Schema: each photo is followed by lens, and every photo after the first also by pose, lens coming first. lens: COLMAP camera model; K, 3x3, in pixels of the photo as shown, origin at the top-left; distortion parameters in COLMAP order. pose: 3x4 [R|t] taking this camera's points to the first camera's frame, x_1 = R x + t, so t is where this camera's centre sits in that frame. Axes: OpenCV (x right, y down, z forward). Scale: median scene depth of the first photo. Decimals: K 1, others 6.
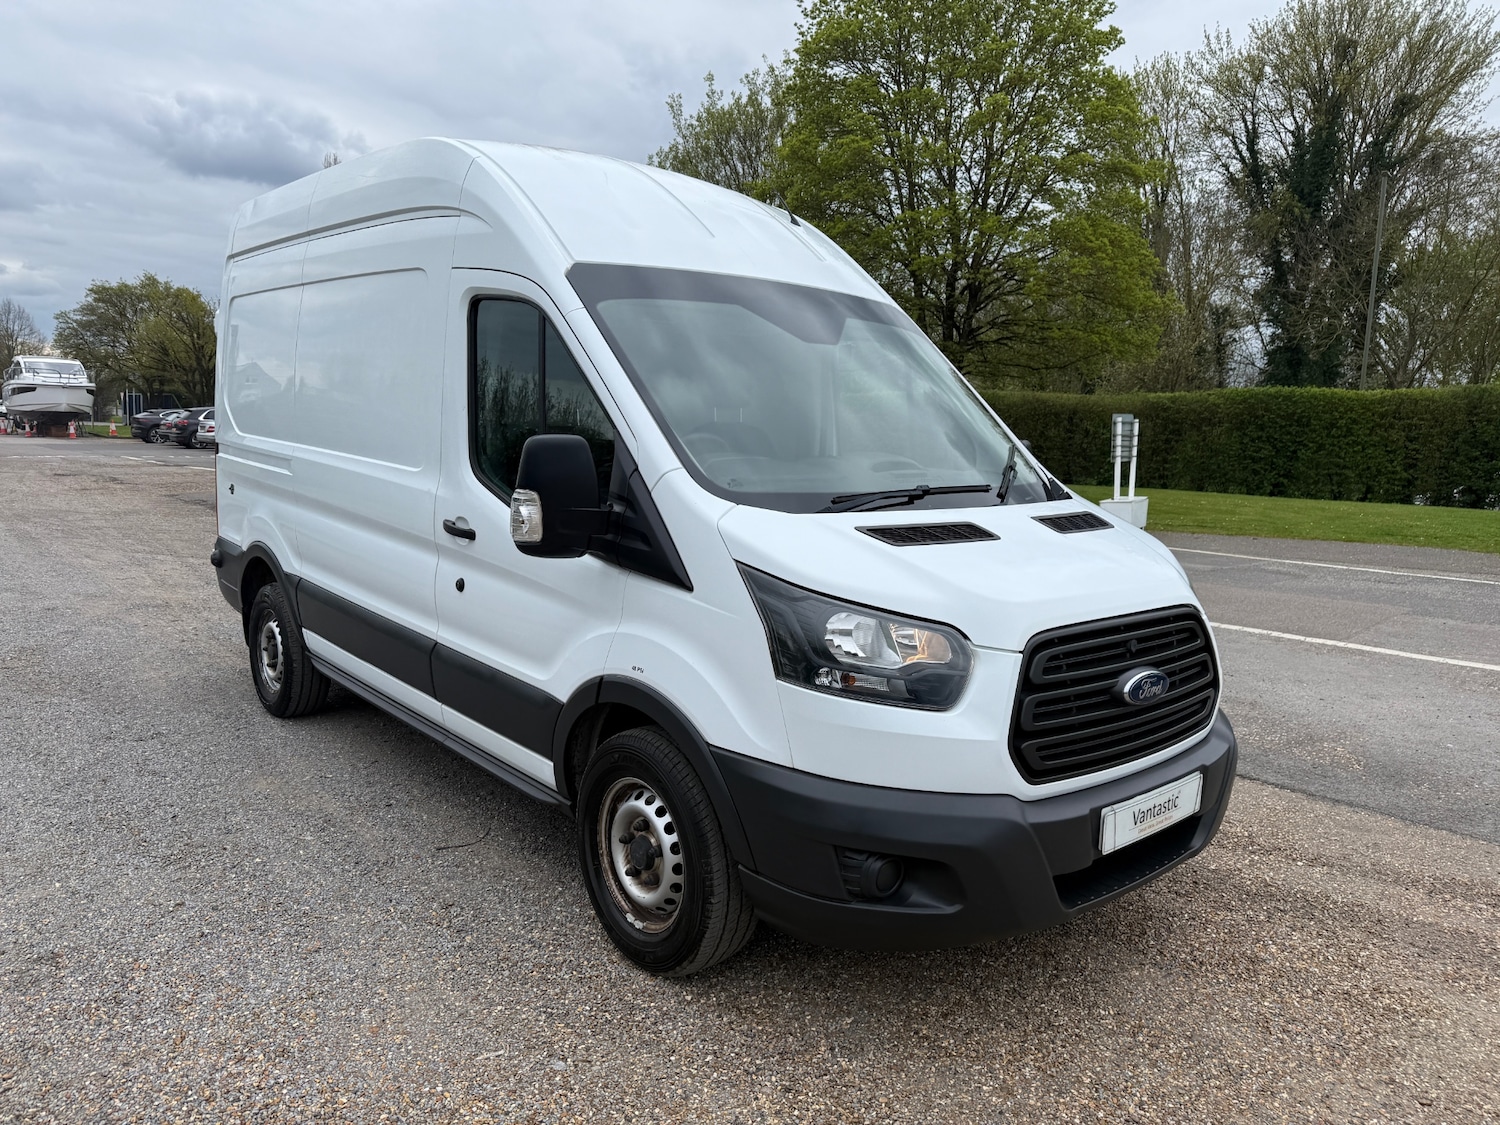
lens RADIAL K [[1073.4, 0, 751.6], [0, 1073.4, 570.5], [0, 0, 1]] dist [0.000553, -0.001850]
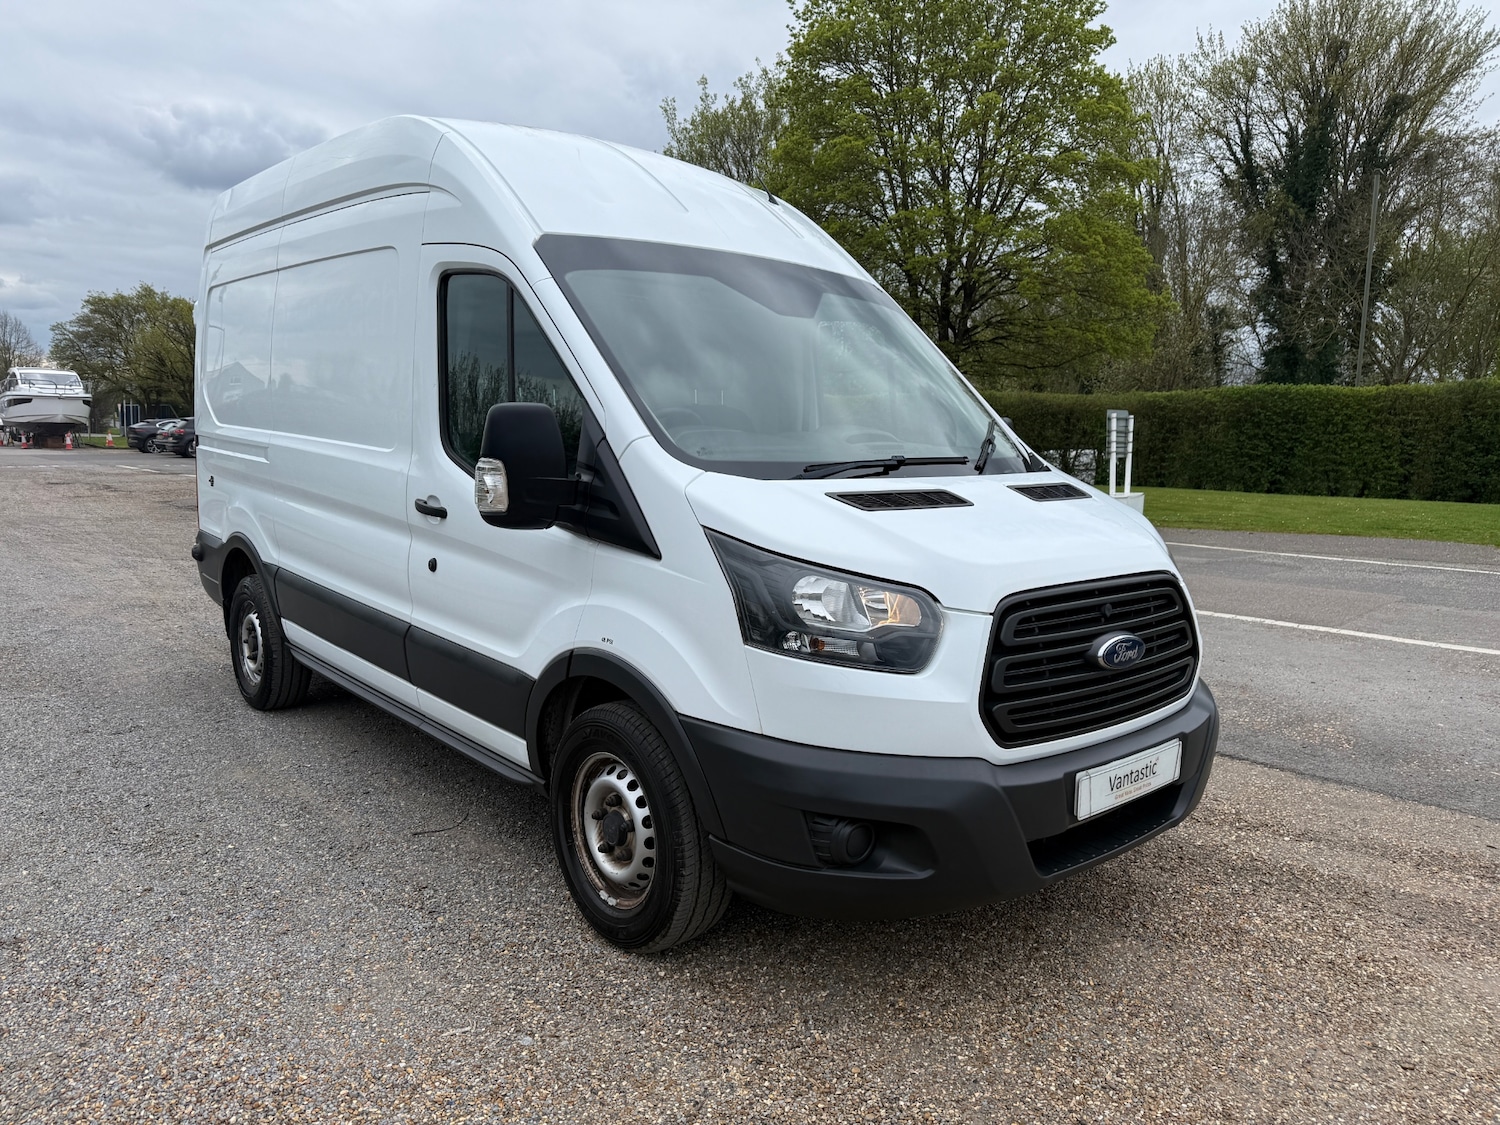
lens RADIAL K [[1073.1, 0, 758.6], [0, 1073.1, 570.3], [0, 0, 1]] dist [0.002066, -0.003986]
pose [[0.999933, -0.010585, 0.004746, 0.016785], [0.010615, 0.999924, -0.006324, 0.020636], [-0.004679, 0.006374, 0.999969, 0.008435]]
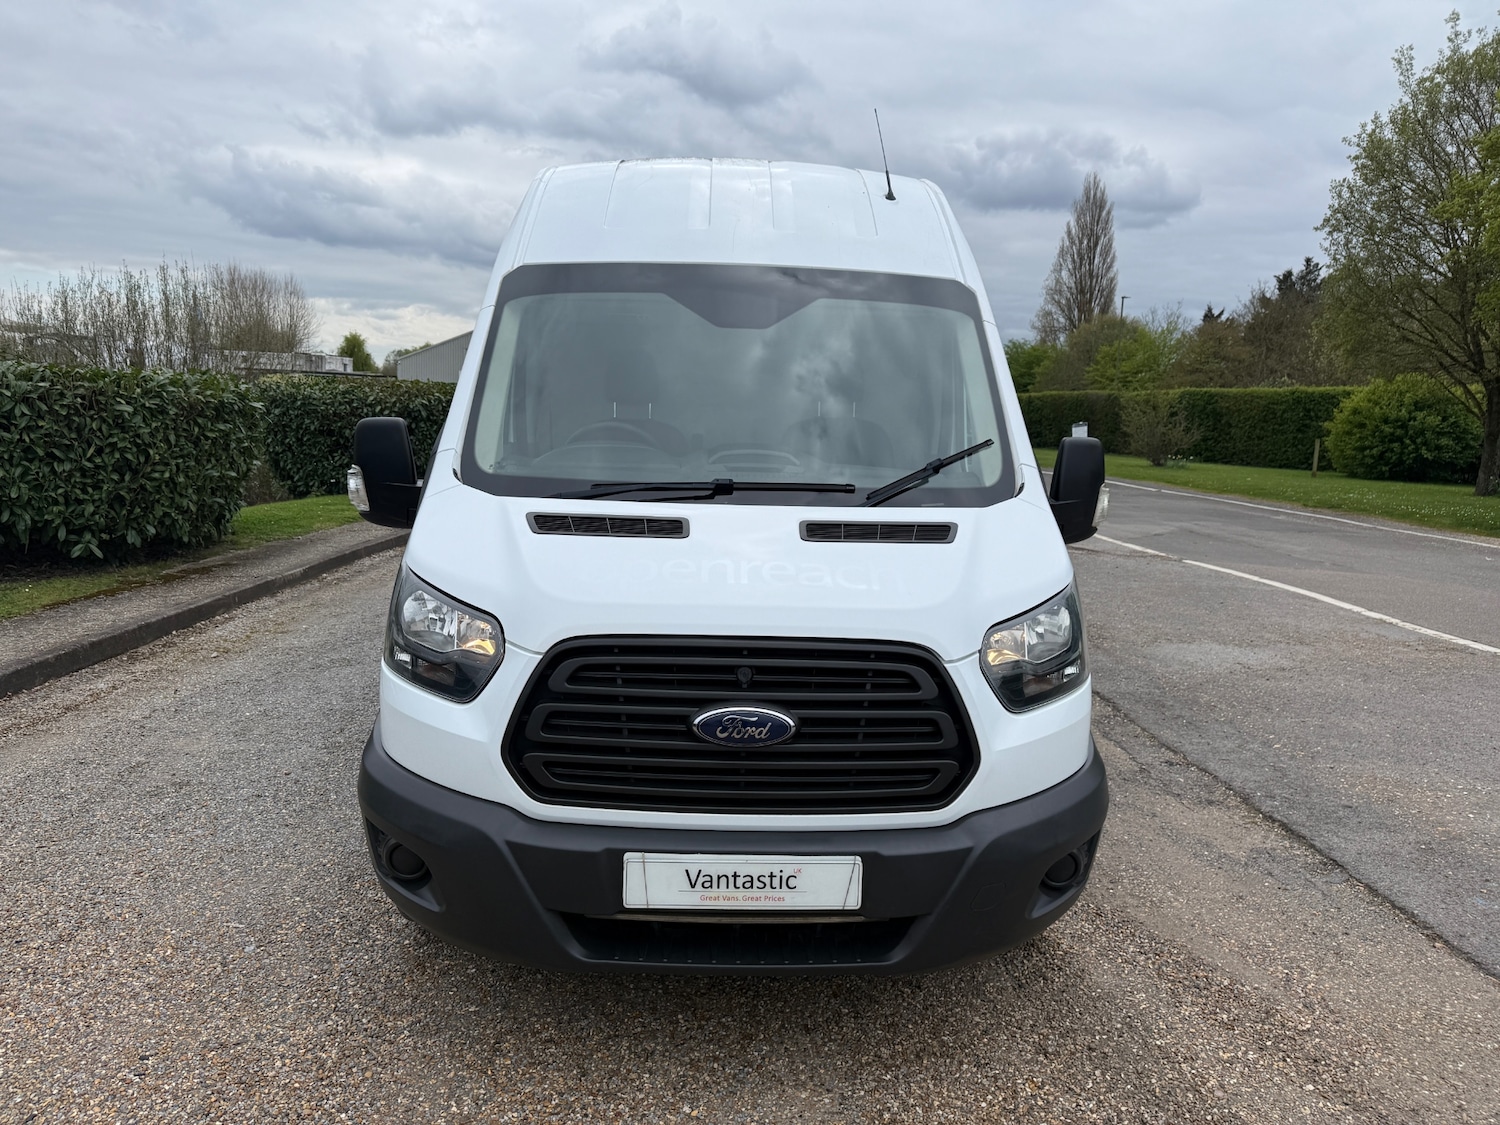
lens RADIAL K [[1082.1, 0, 757.1], [0, 1082.1, 563.2], [0, 0, 1]] dist [0.006811, -0.005059]
pose [[0.782784, 0.079861, -0.617147, 0.487896], [-0.092472, 0.995648, 0.011550, -0.013946], [0.615384, 0.048028, 0.786763, 0.200084]]
